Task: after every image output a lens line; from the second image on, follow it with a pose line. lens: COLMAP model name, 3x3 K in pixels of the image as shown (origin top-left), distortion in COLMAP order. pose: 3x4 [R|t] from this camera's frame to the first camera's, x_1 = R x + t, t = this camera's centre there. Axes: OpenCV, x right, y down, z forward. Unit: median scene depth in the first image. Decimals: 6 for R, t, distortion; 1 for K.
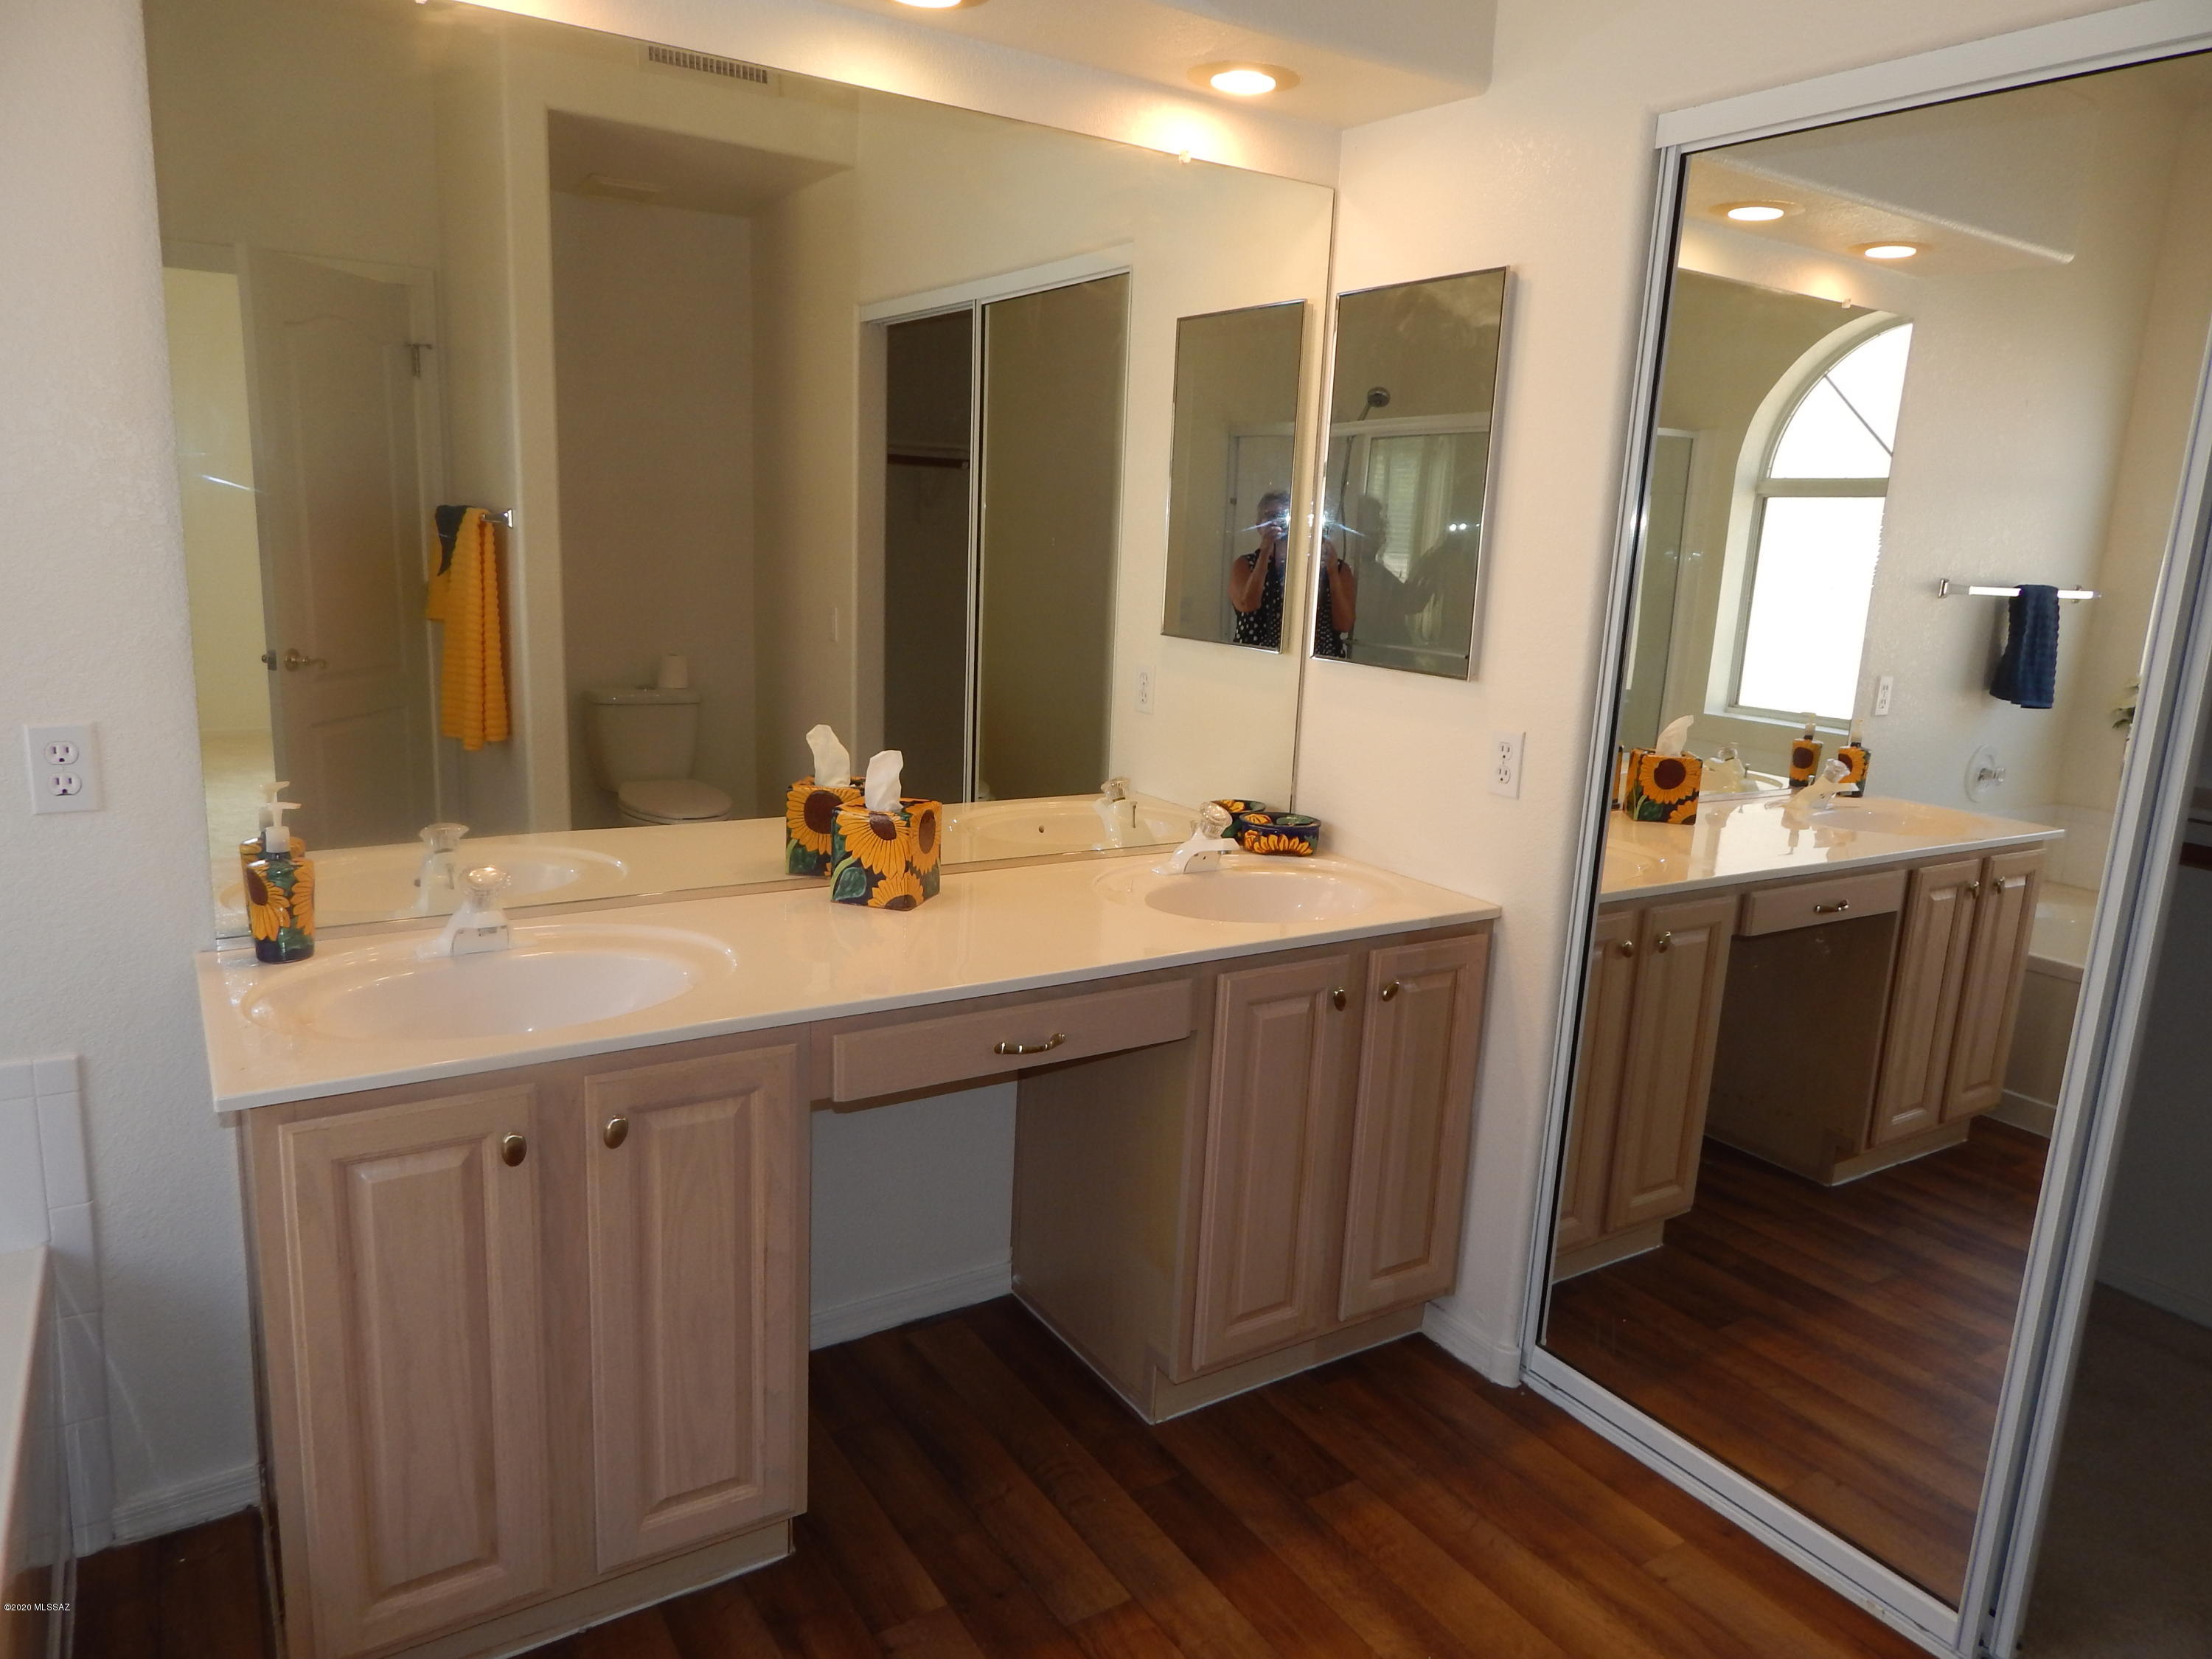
lens RADIAL K [[1456.0, 0, 1109.3], [0, 1456.0, 814.8], [0, 0, 1]] dist [0.005605, -0.003404]
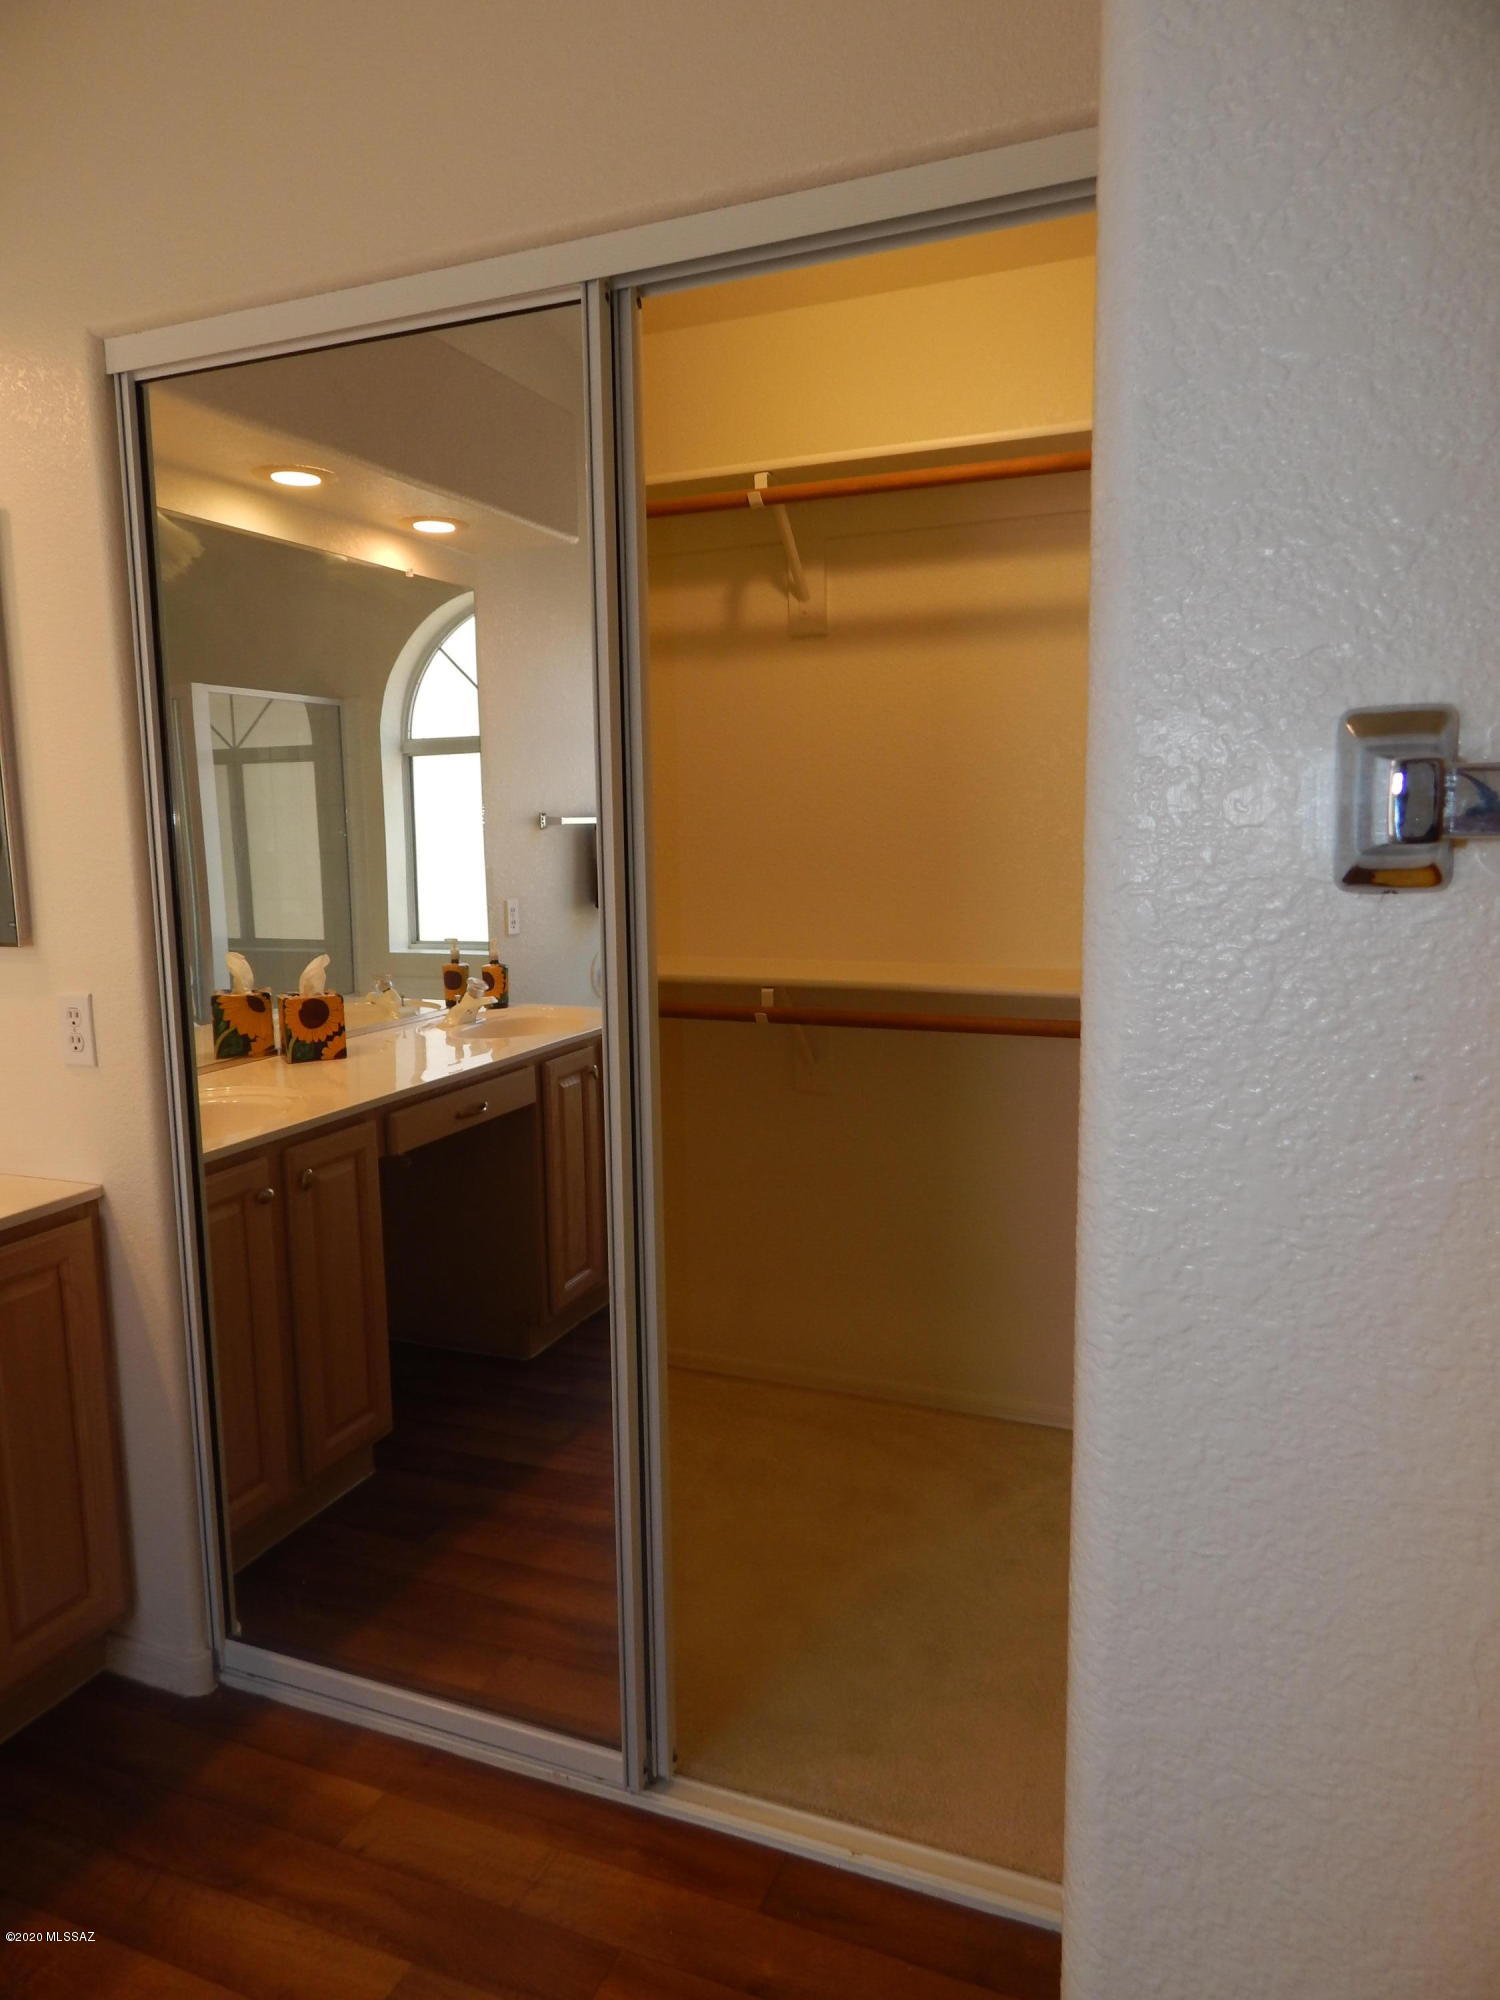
lens RADIAL K [[1316.5, 0, 743.3], [0, 1316.5, 993.4], [0, 0, 1]] dist [0.005605, -0.003404]
pose [[0.817750, -0.141880, 0.557813, 0.115989], [0.170856, 0.985296, 0.000136, 0.009942], [-0.549630, 0.095195, 0.829967, 0.059783]]
